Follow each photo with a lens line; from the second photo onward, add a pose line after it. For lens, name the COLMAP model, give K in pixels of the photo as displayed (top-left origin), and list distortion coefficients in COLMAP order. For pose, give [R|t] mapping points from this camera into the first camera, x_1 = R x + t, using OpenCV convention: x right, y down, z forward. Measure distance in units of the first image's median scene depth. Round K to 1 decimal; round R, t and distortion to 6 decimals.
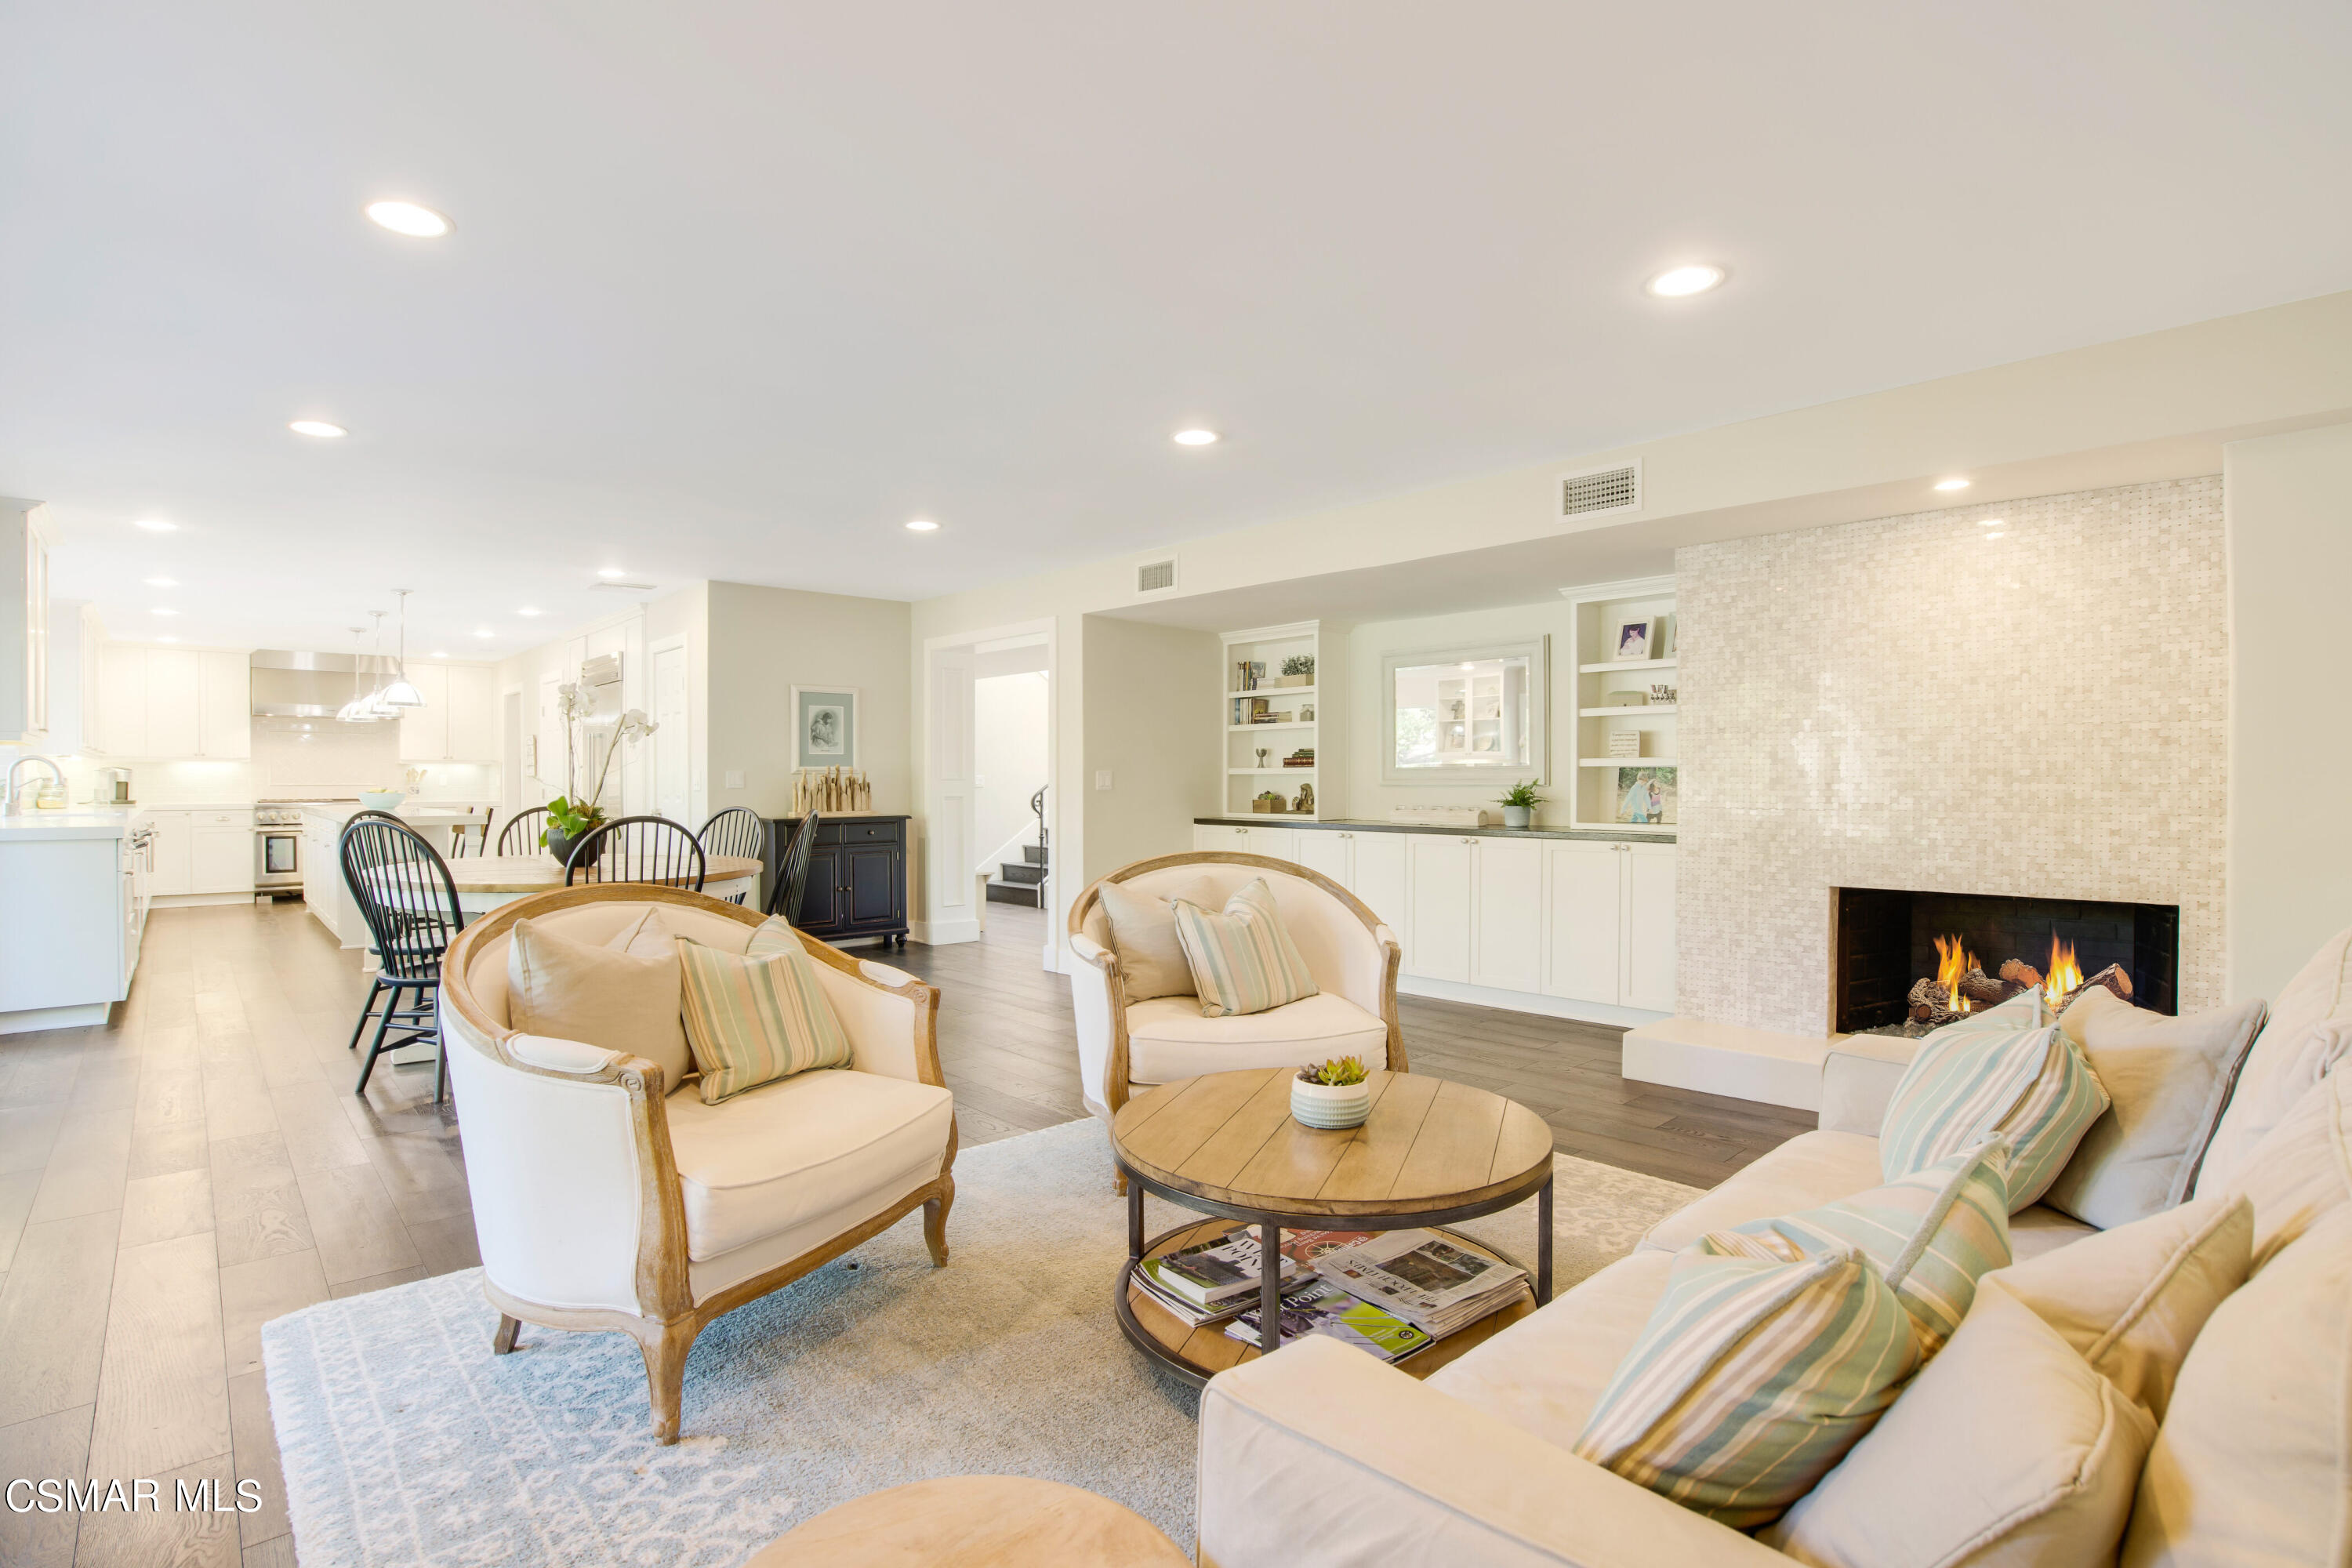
lens RADIAL K [[1104.5, 0, 1158.7], [0, 1104.5, 792.5], [0, 0, 1]] dist [-0.031290, 0.005579]
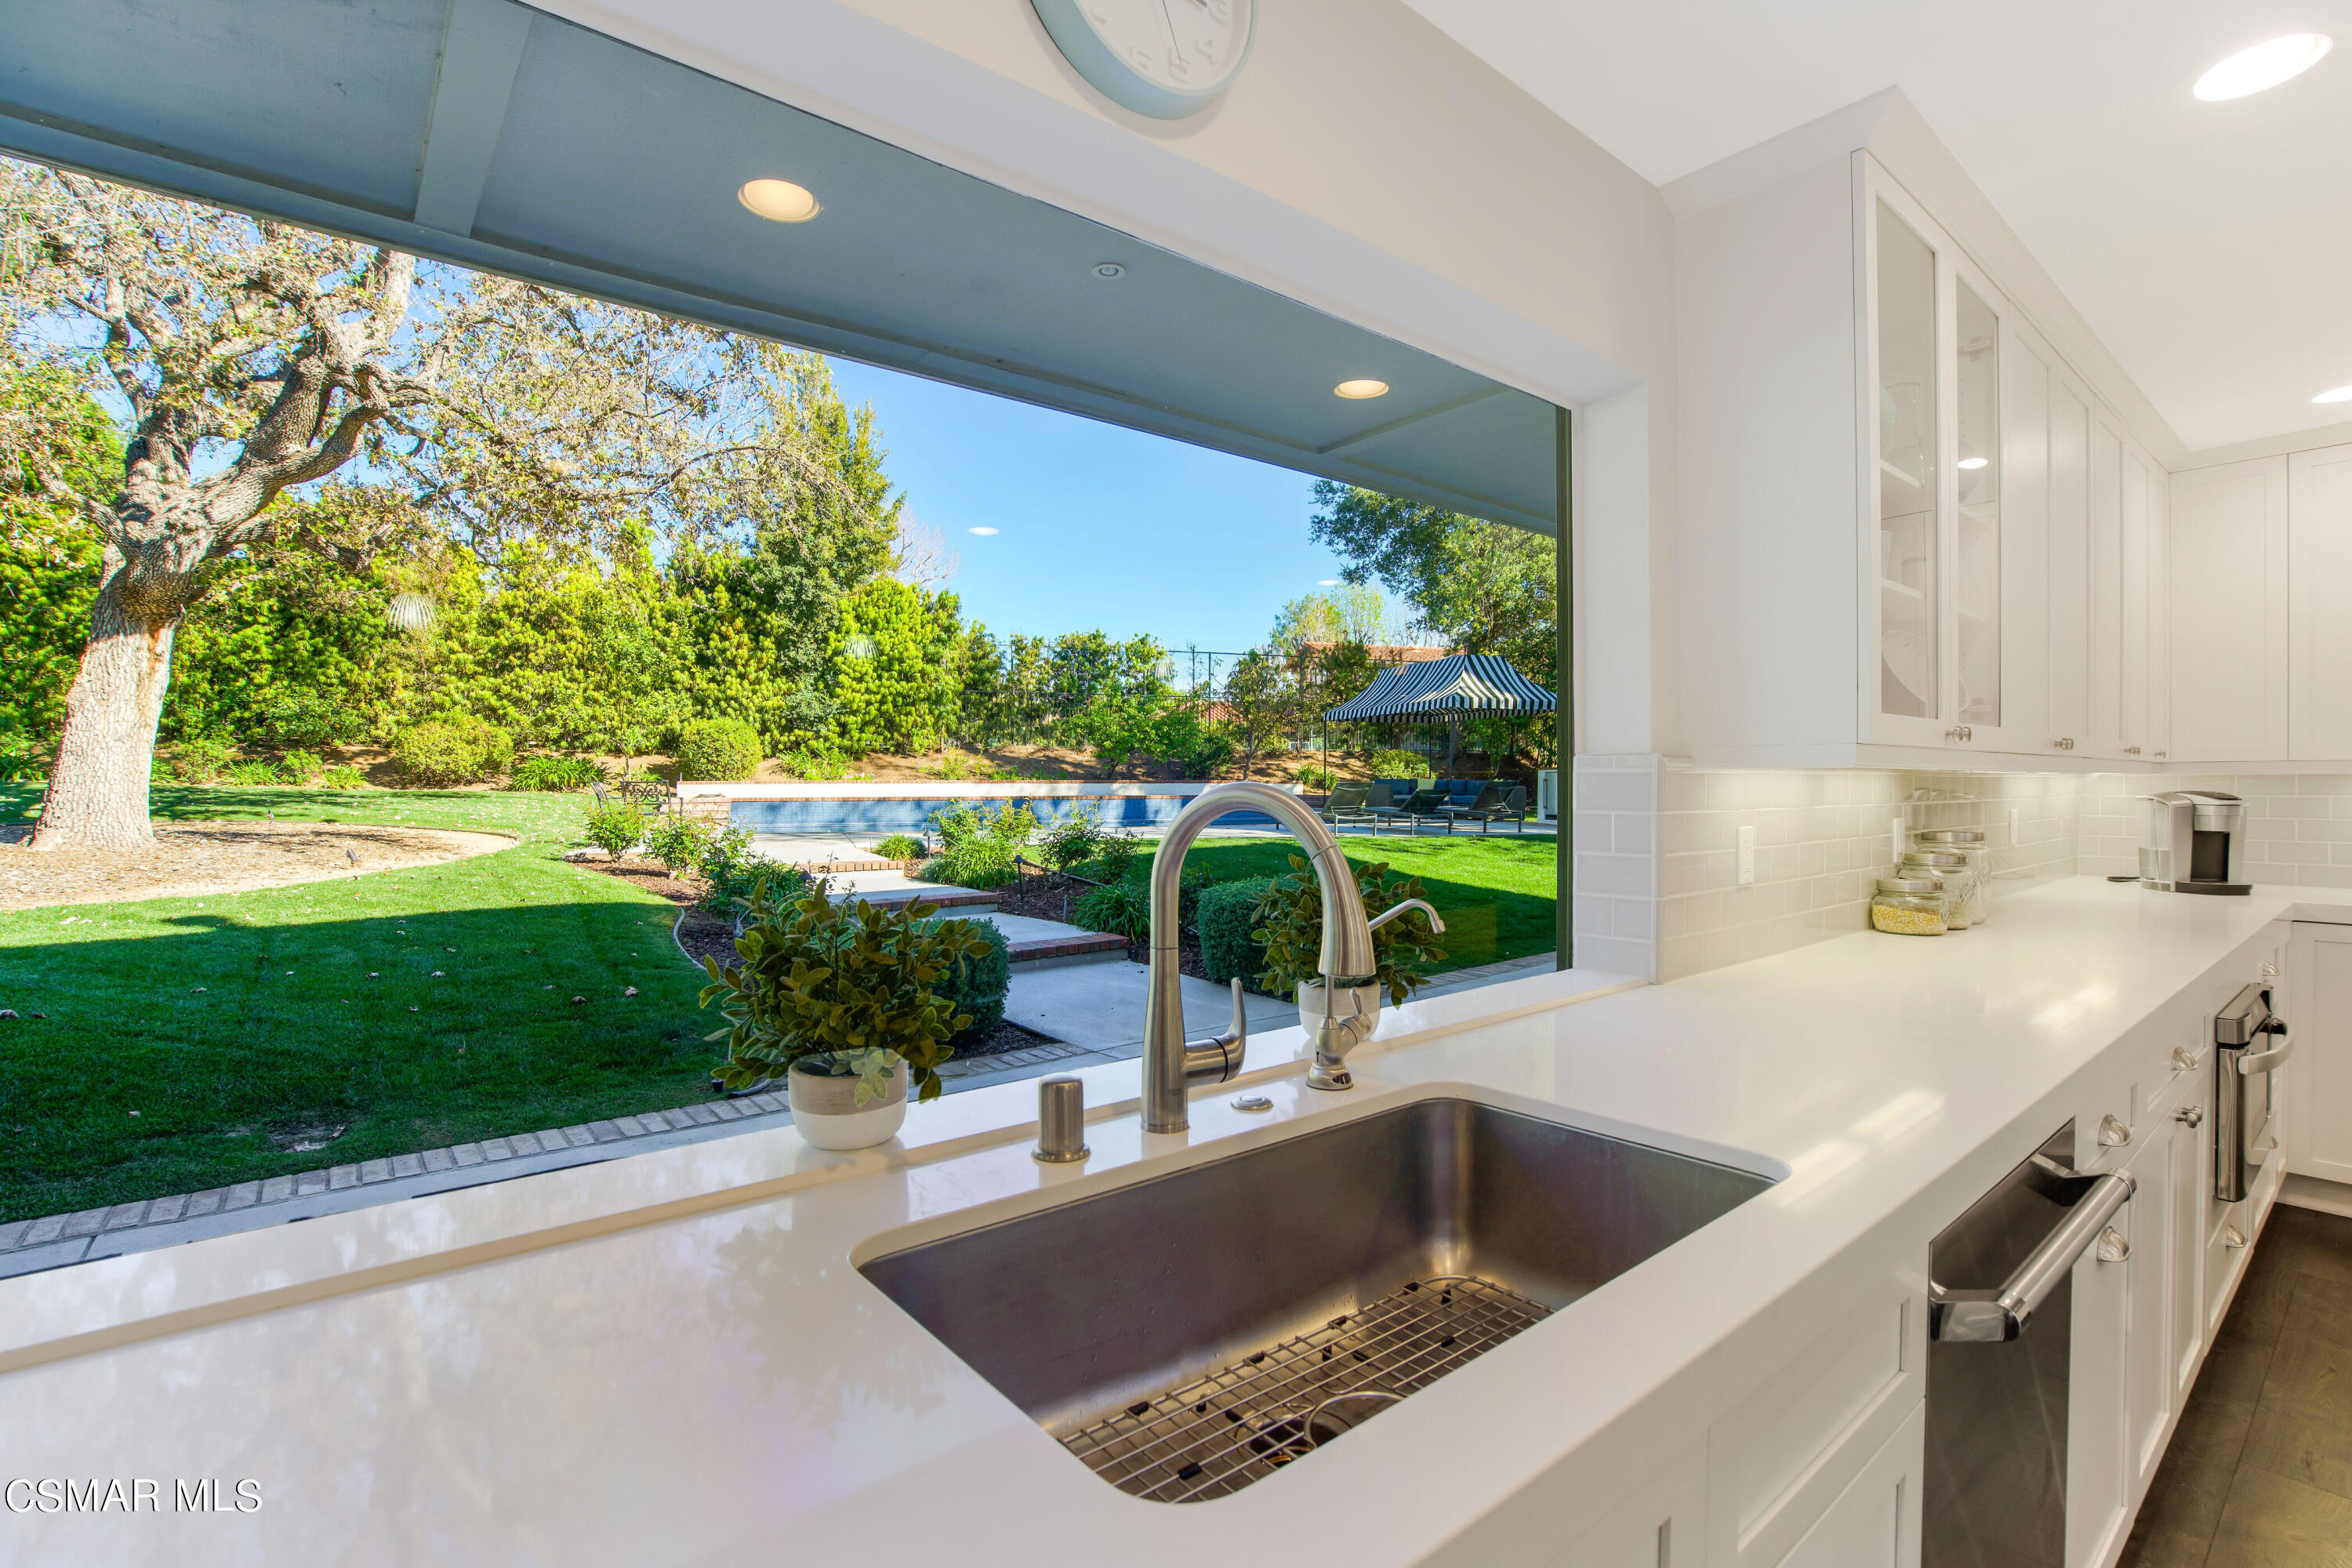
lens RADIAL K [[1104.5, 0, 1181.5], [0, 1104.5, 785.1], [0, 0, 1]] dist [-0.031290, 0.005579]
pose [[-0.033457, -0.001199, -0.999439, -0.600273], [-0.006447, 0.999979, -0.000984, -0.023116], [0.999419, 0.006411, -0.033464, 0.679016]]
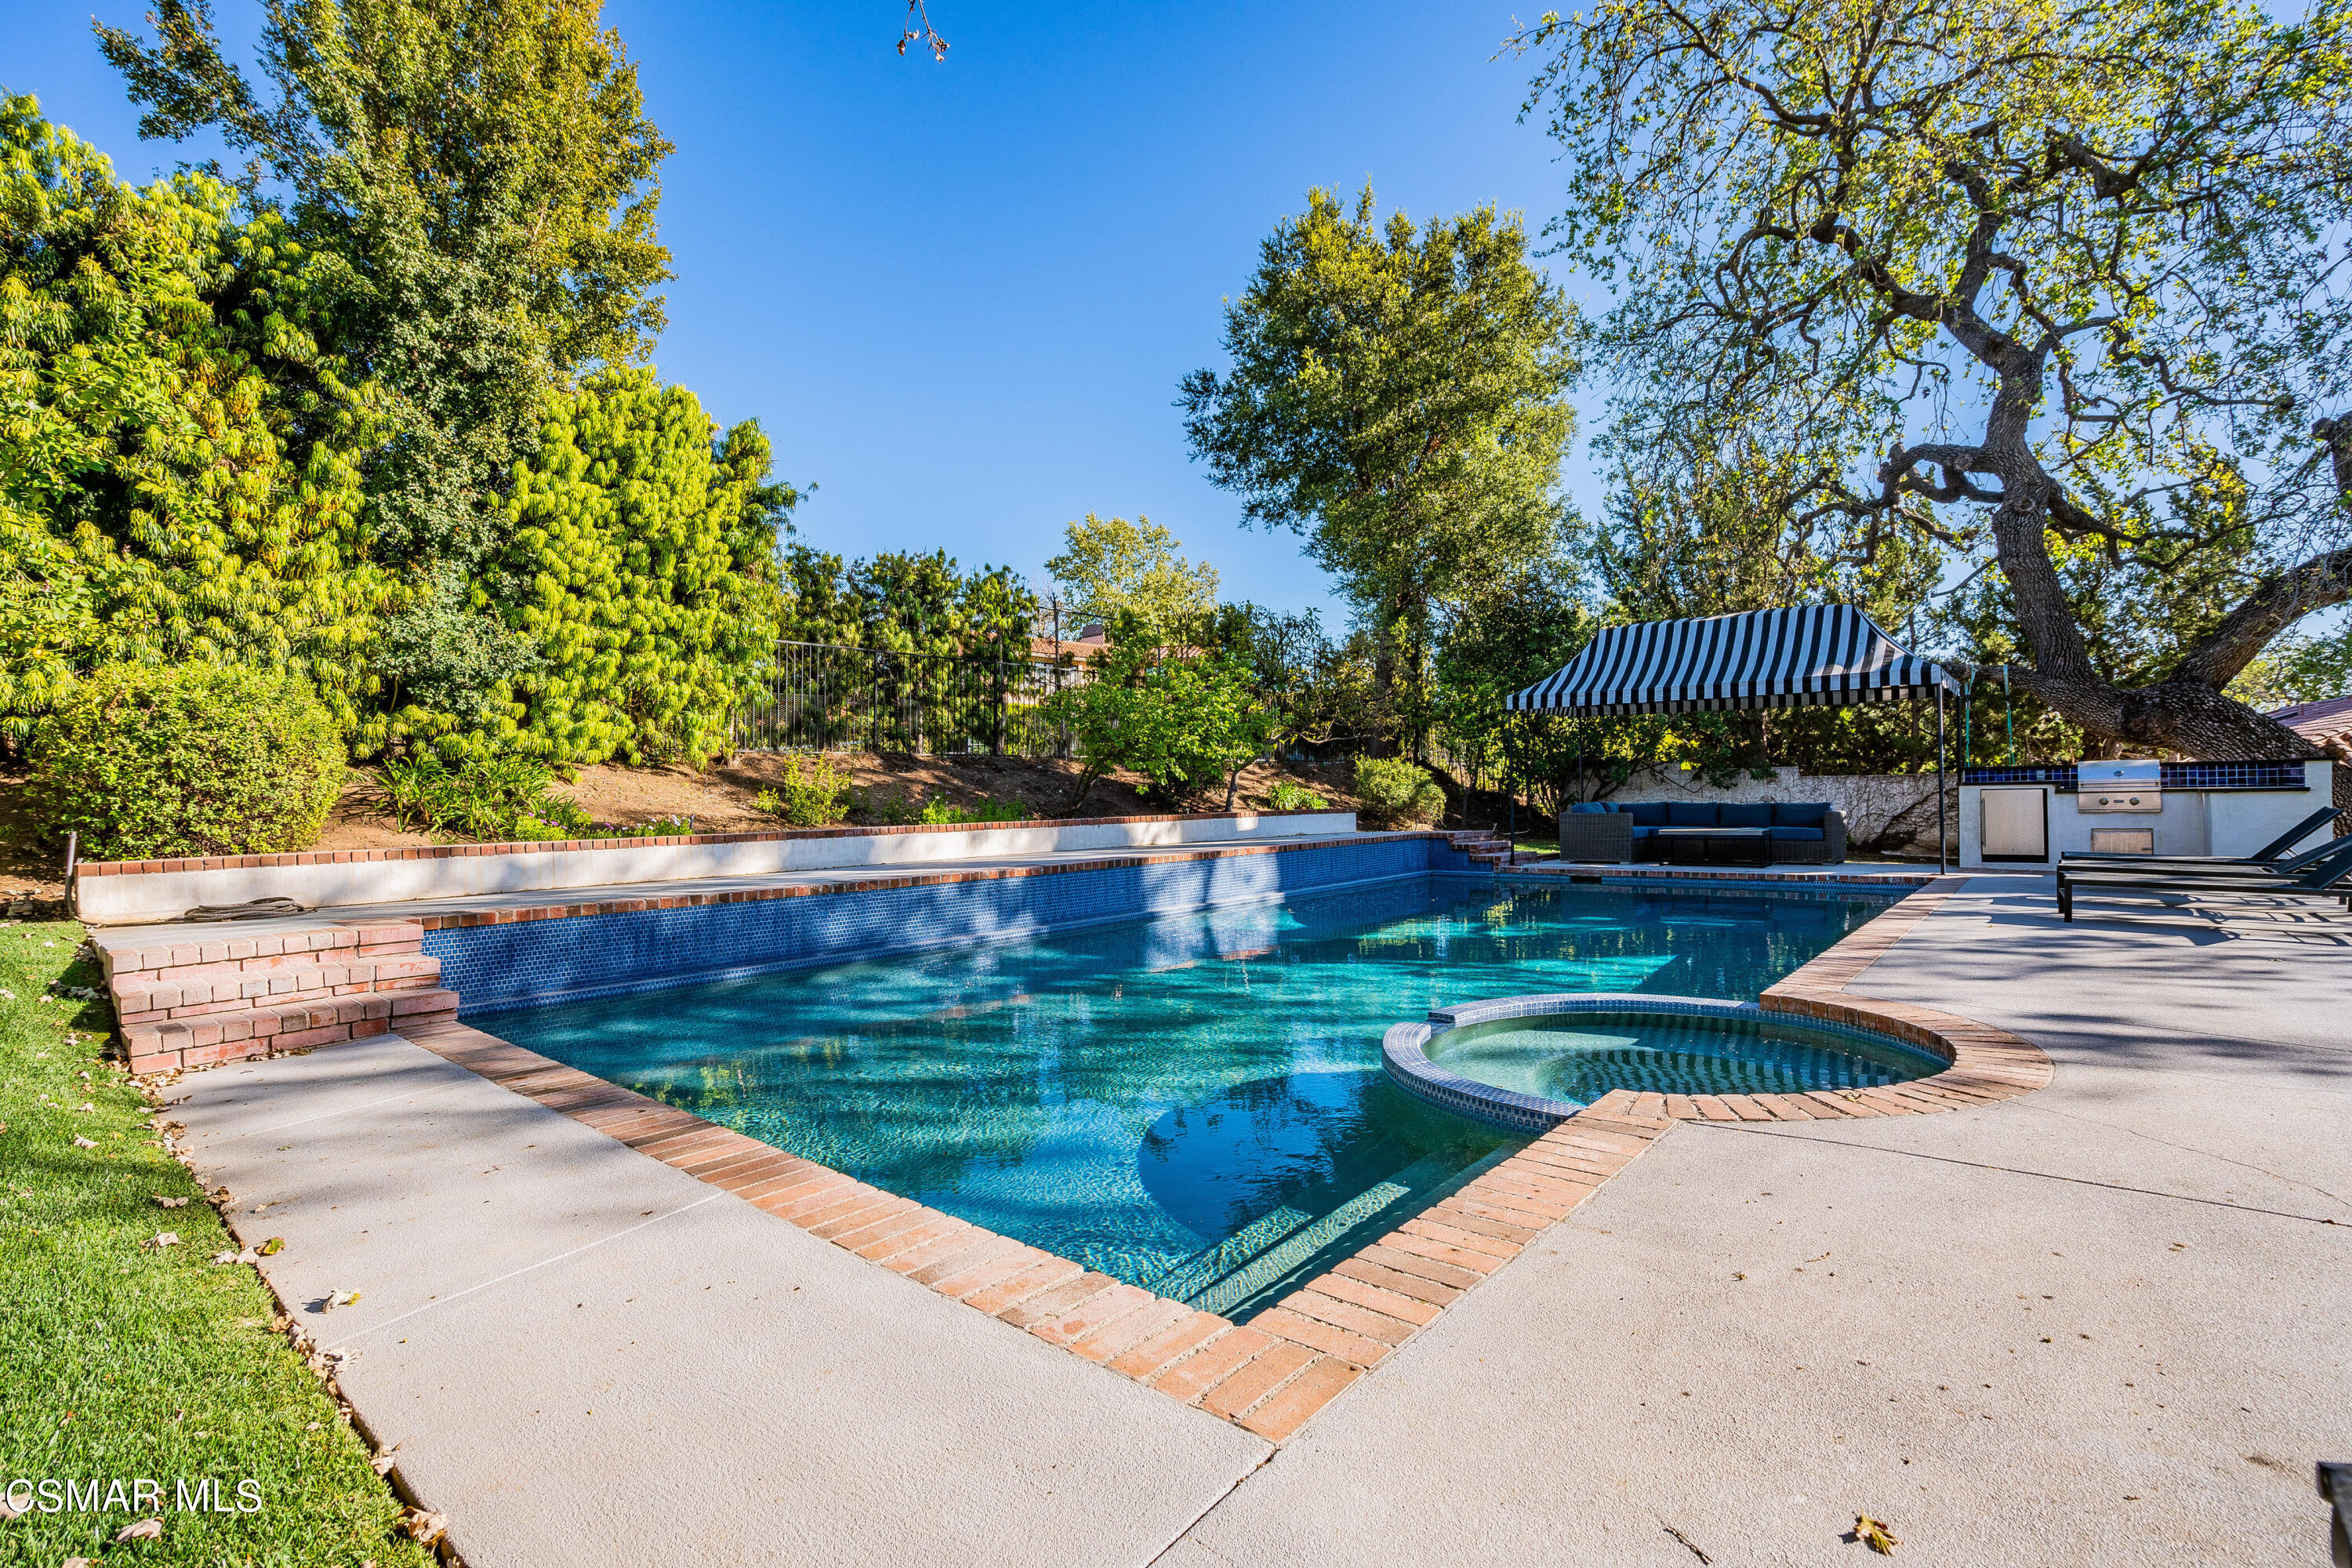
lens RADIAL K [[1104.5, 0, 1197.3], [0, 1104.5, 776.0], [0, 0, 1]] dist [-0.031290, 0.005579]
pose [[0.460532, -0.021553, -0.887382, -2.123568], [0.013692, 0.999759, -0.017177, -0.064774], [0.887538, -0.004240, 0.460716, -0.237005]]
